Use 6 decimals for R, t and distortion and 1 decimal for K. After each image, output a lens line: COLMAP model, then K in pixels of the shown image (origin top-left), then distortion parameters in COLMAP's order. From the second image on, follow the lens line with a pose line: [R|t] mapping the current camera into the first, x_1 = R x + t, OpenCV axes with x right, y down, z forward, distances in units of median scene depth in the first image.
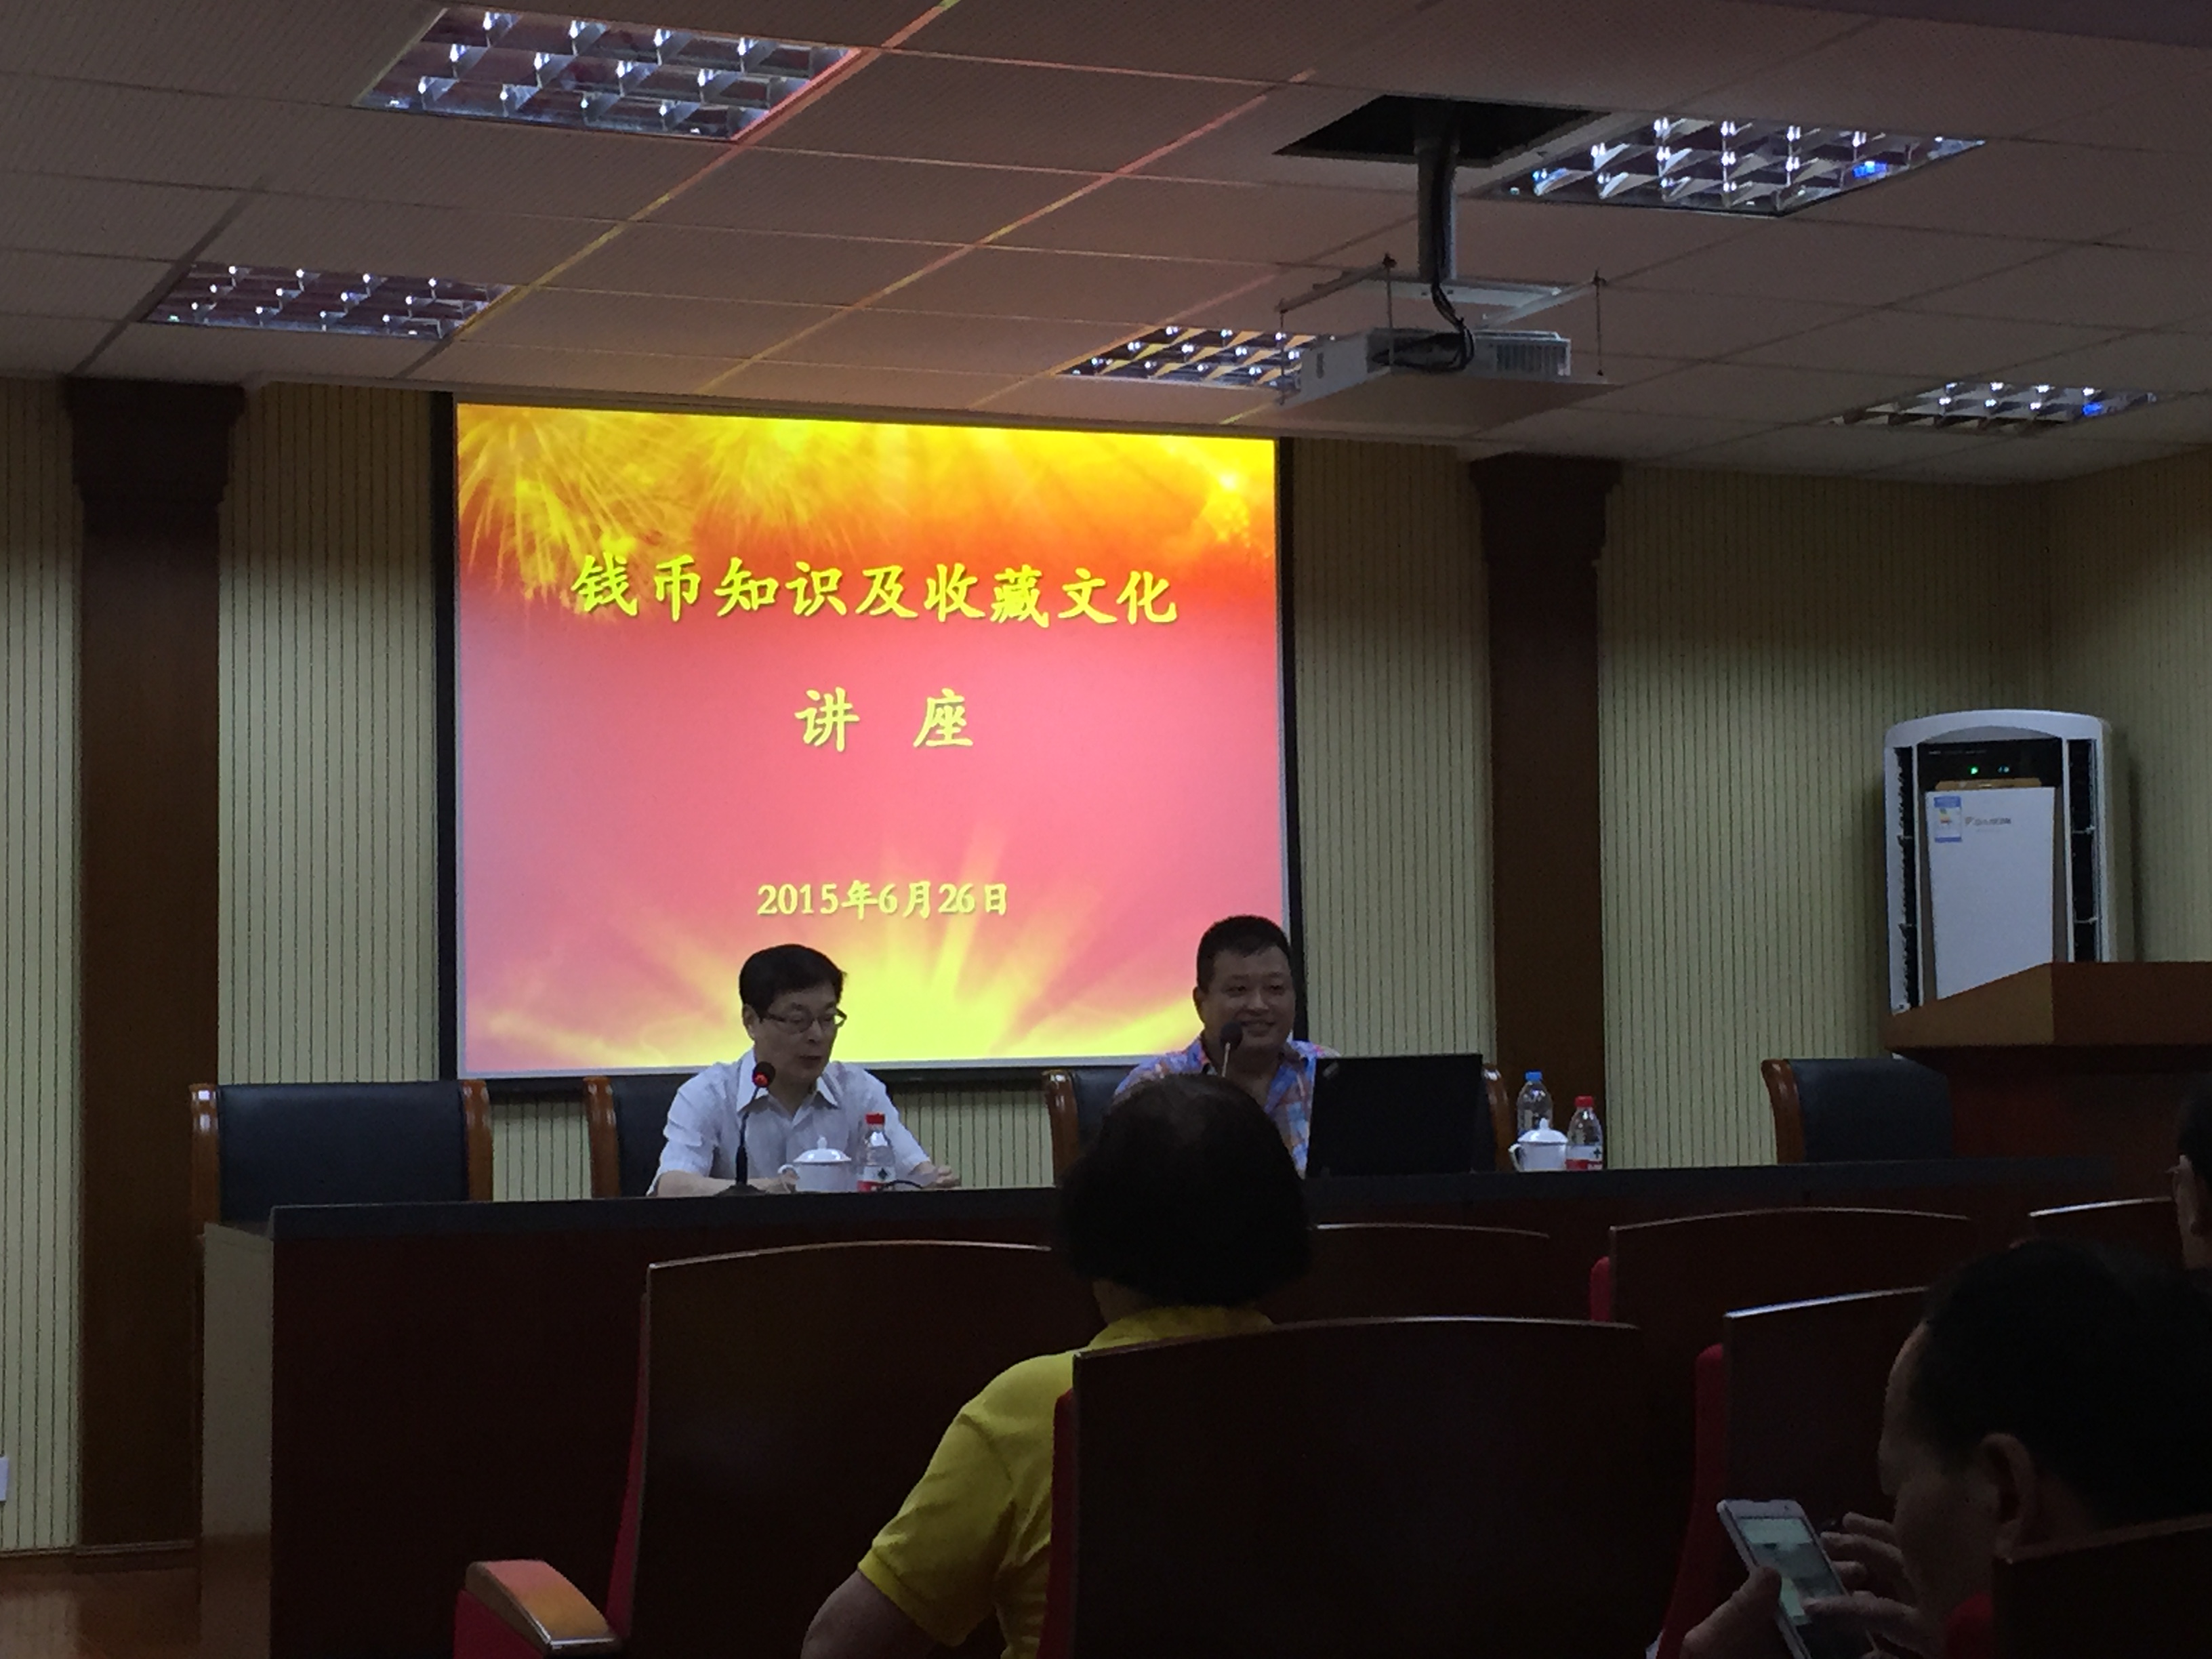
lens RADIAL K [[3833.4, 0, 1106.0], [0, 3833.4, 829.5], [0, 0, 1]] dist [0.067380, 0.093613]
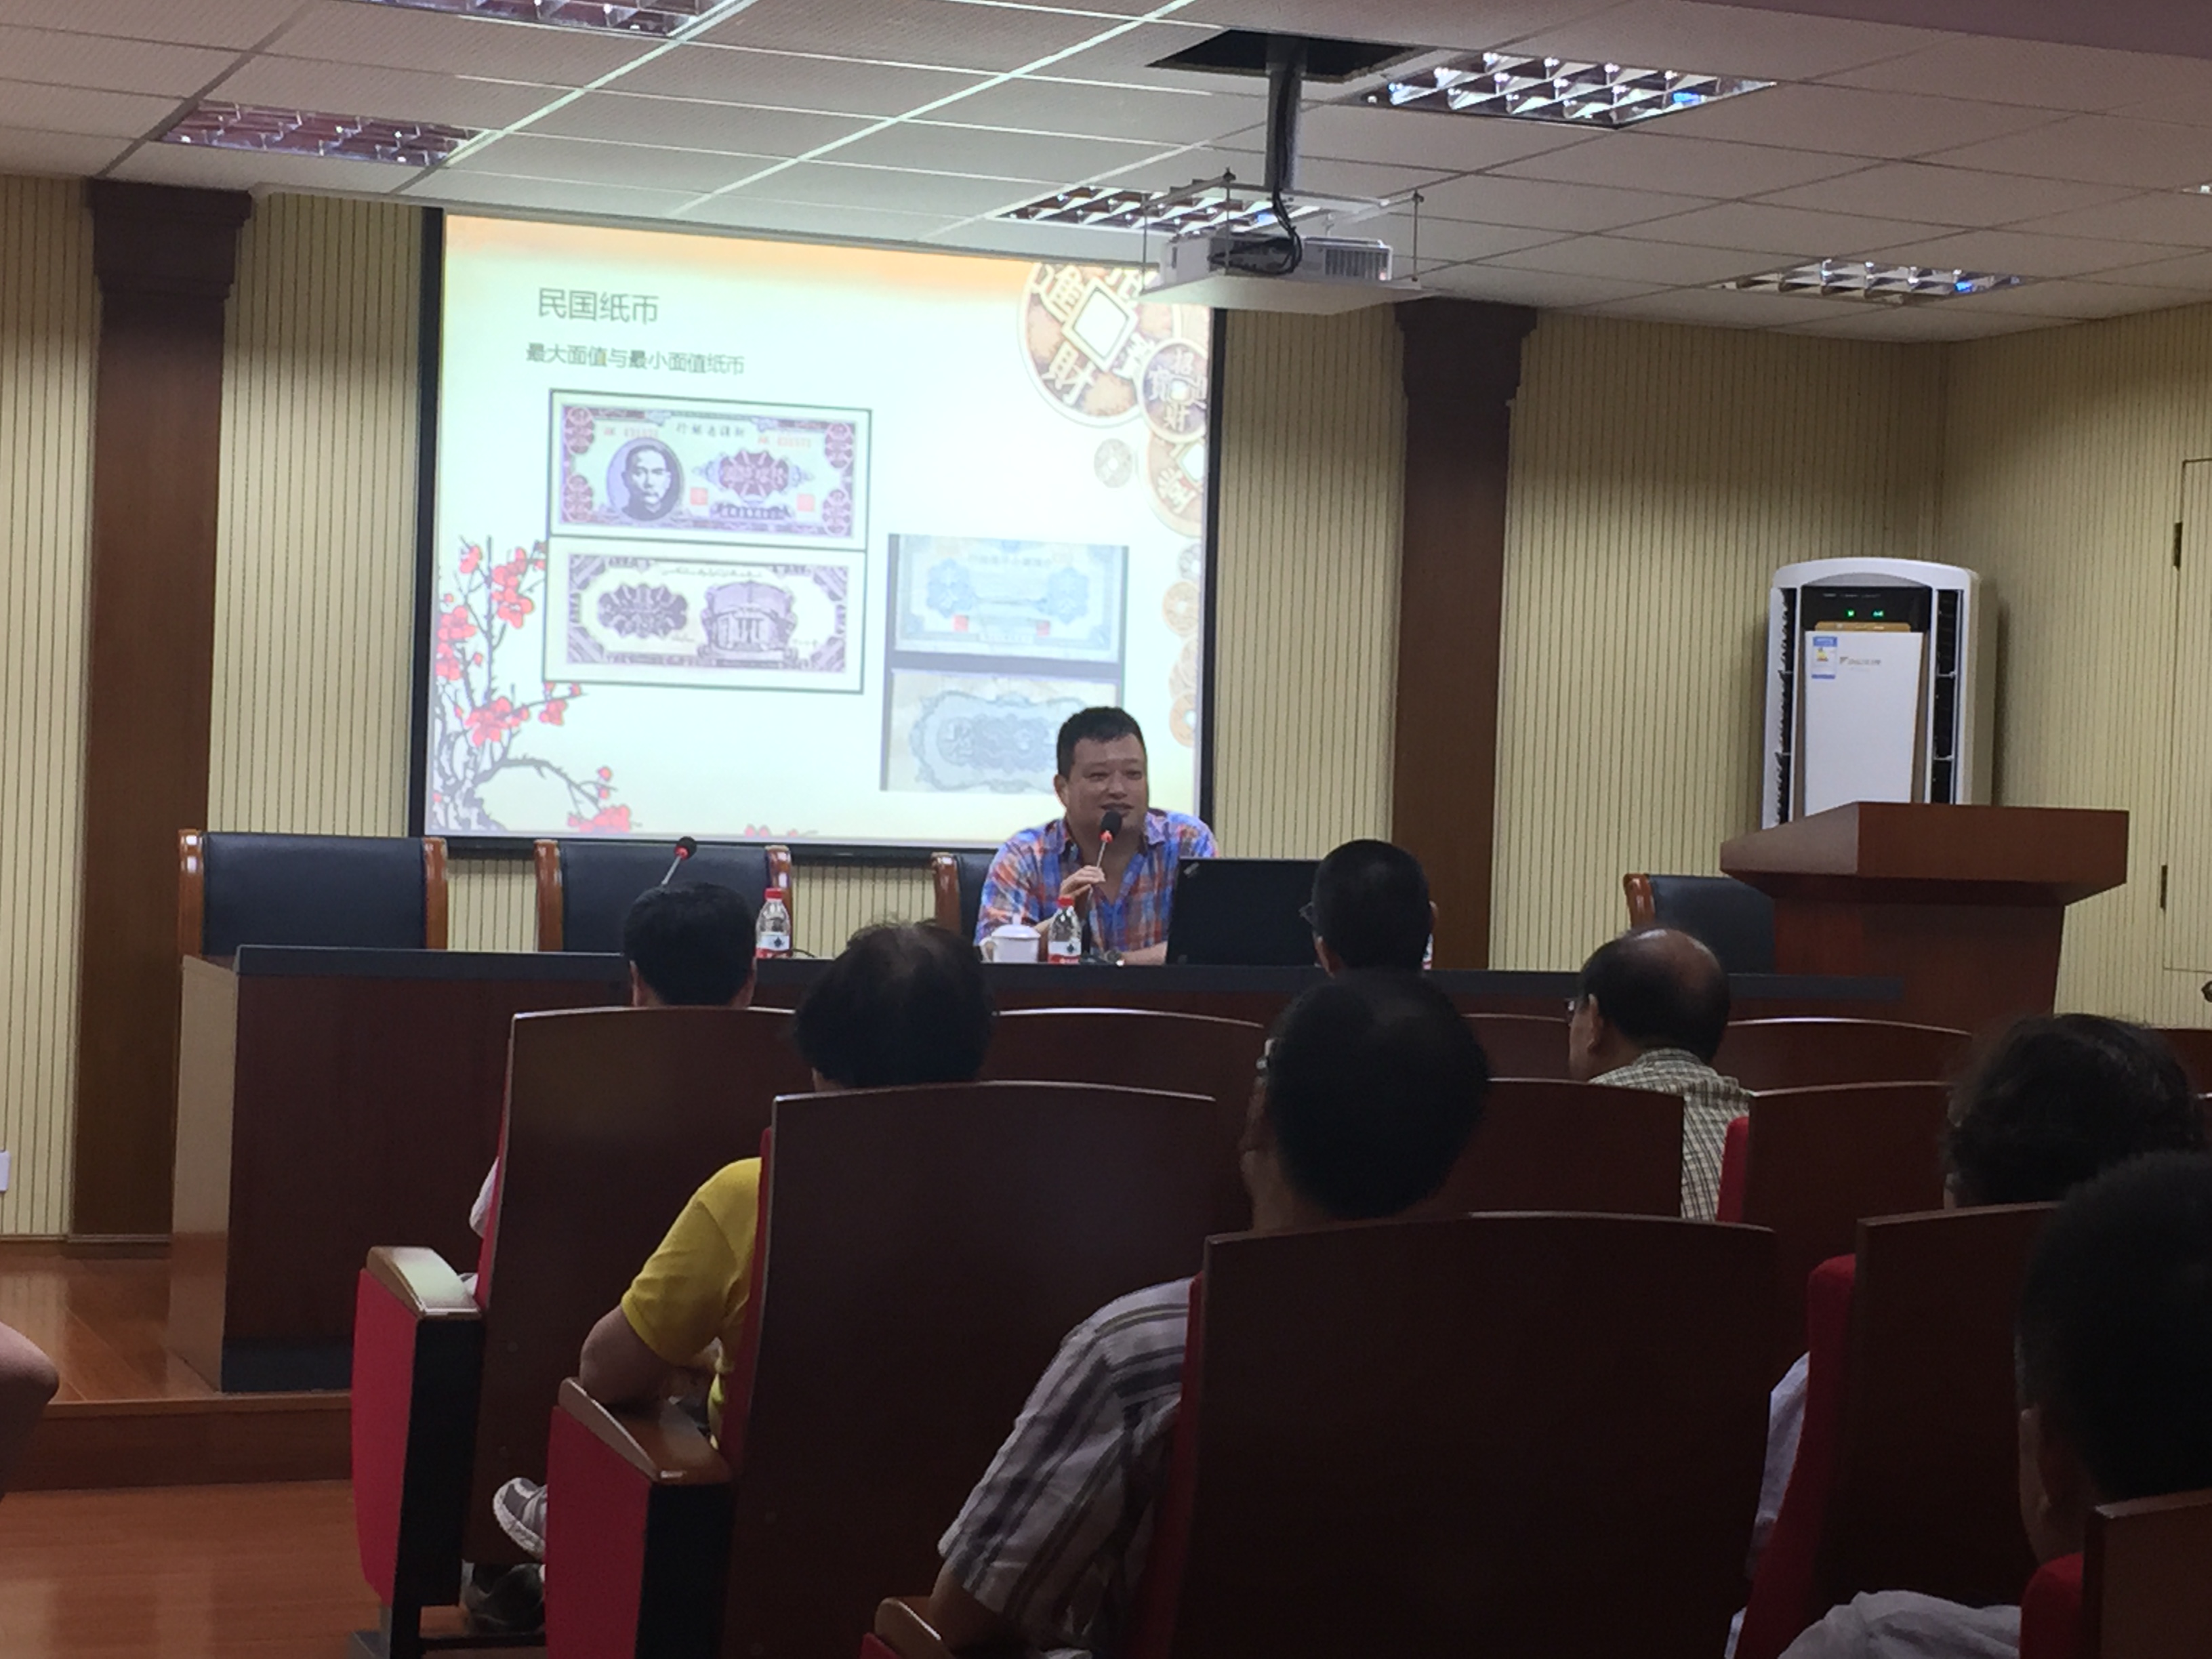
lens RADIAL K [[3888.8, 0, 1106.0], [0, 3888.8, 829.5], [0, 0, 1]] dist [0.028400, 0.156596]
pose [[0.998795, 0.048458, -0.007769, 0.035438], [-0.047891, 0.996966, 0.061365, -0.014517], [0.010719, -0.060919, 0.998085, -0.112270]]
